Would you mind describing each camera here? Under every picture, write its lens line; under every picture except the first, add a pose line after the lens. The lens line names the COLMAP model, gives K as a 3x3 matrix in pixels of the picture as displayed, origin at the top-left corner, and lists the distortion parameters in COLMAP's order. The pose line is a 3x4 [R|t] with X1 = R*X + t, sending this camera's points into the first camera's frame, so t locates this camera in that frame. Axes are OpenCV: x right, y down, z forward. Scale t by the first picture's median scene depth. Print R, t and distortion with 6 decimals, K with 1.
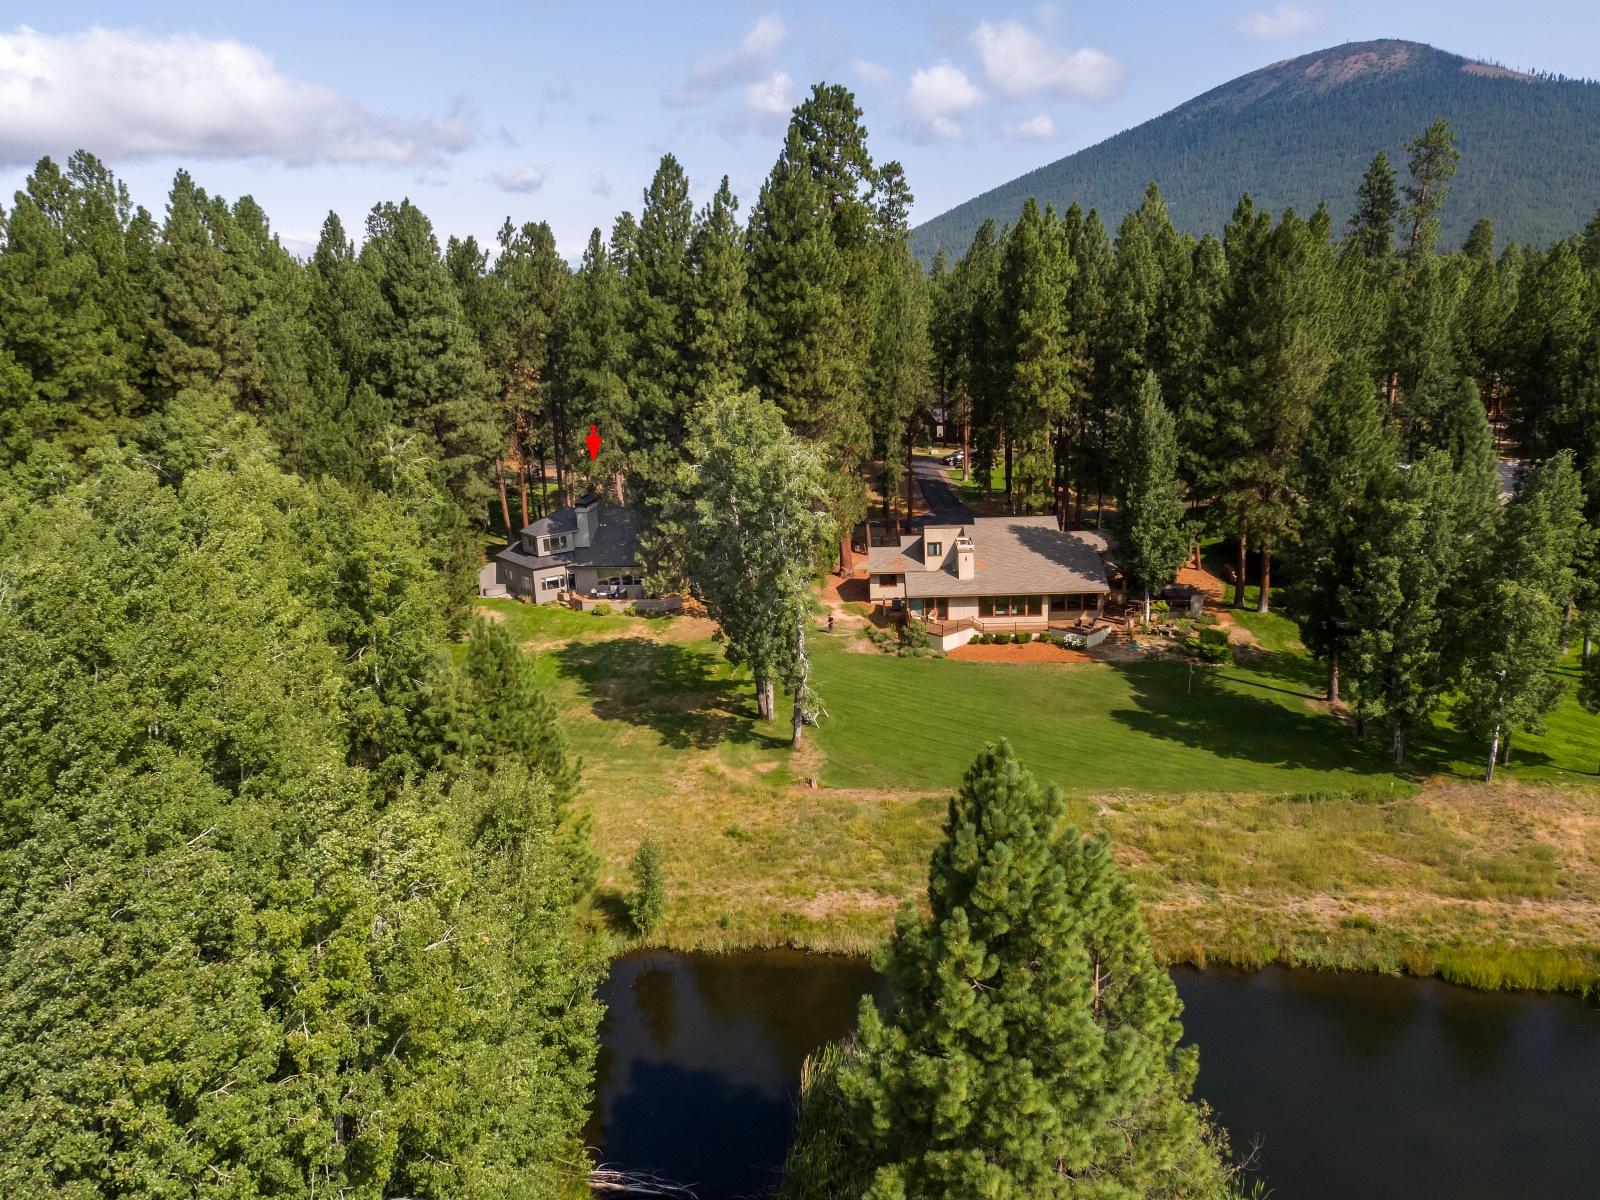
lens RADIAL K [[1141.4, 0, 808.6], [0, 1141.4, 608.2], [0, 0, 1]] dist [0.003162, -0.001899]
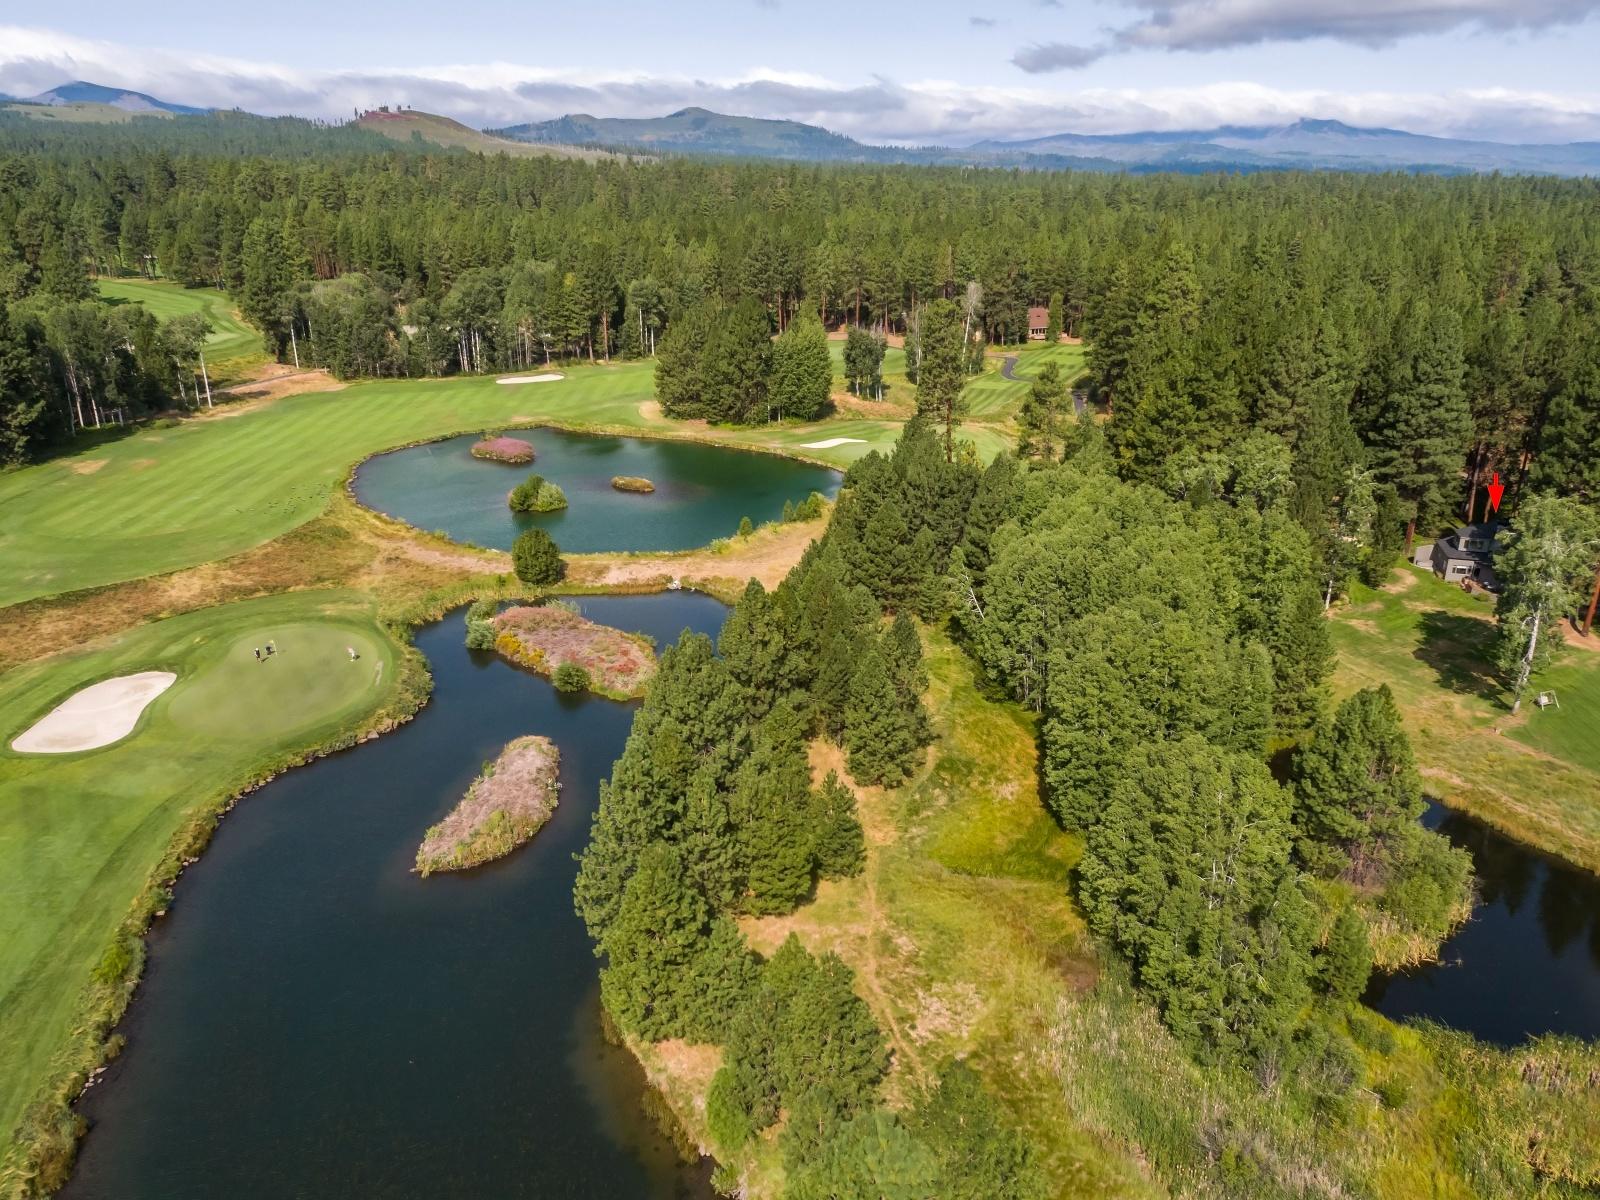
lens RADIAL K [[1141.4, 0, 795.5], [0, 1141.4, 616.4], [0, 0, 1]] dist [0.003162, -0.001899]
pose [[0.560199, 0.324311, -0.762233, 0.507499], [-0.227156, 0.945043, 0.235145, -0.133830], [0.796604, 0.041418, 0.603081, -0.671964]]
